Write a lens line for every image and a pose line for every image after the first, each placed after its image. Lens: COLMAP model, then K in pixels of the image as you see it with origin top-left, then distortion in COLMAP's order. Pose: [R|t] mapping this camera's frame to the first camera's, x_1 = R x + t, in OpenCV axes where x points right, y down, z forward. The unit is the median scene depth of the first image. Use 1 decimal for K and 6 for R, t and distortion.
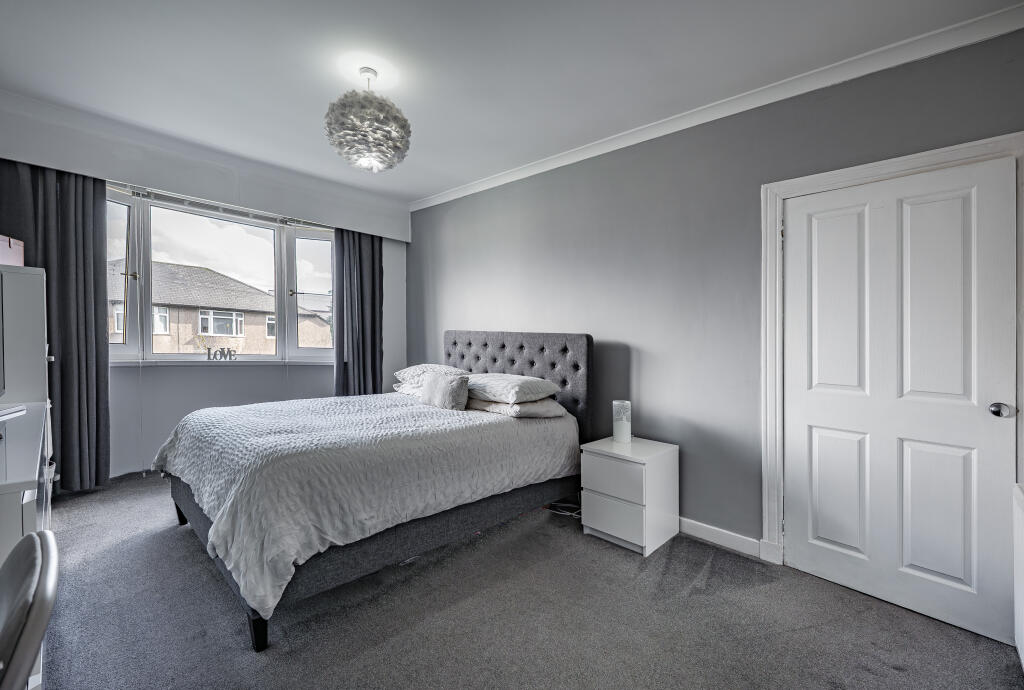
lens RADIAL K [[416.3, 0, 508.3], [0, 416.3, 339.6], [0, 0, 1]] dist [0.000748, 0.000235]
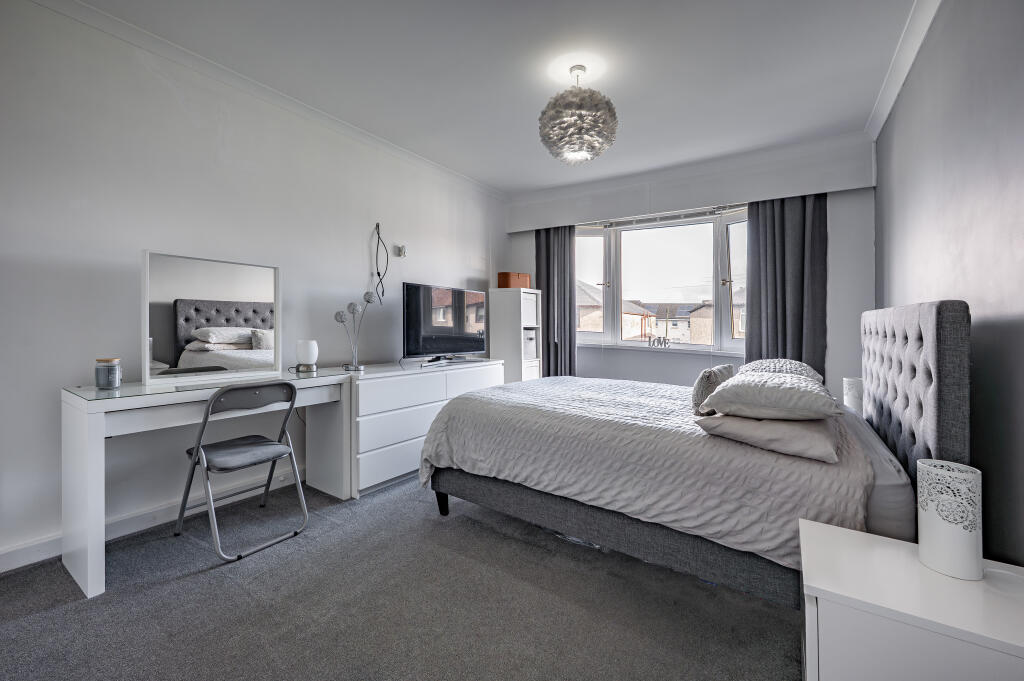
lens RADIAL K [[414.6, 0, 510.4], [0, 414.6, 343.3], [0, 0, 1]] dist [0.001654, 0.000205]
pose [[0.221242, 0.021584, -0.974980, 0.549136], [-0.007801, 0.999762, 0.020363, 0.027135], [0.975188, 0.003100, 0.221358, 0.492990]]
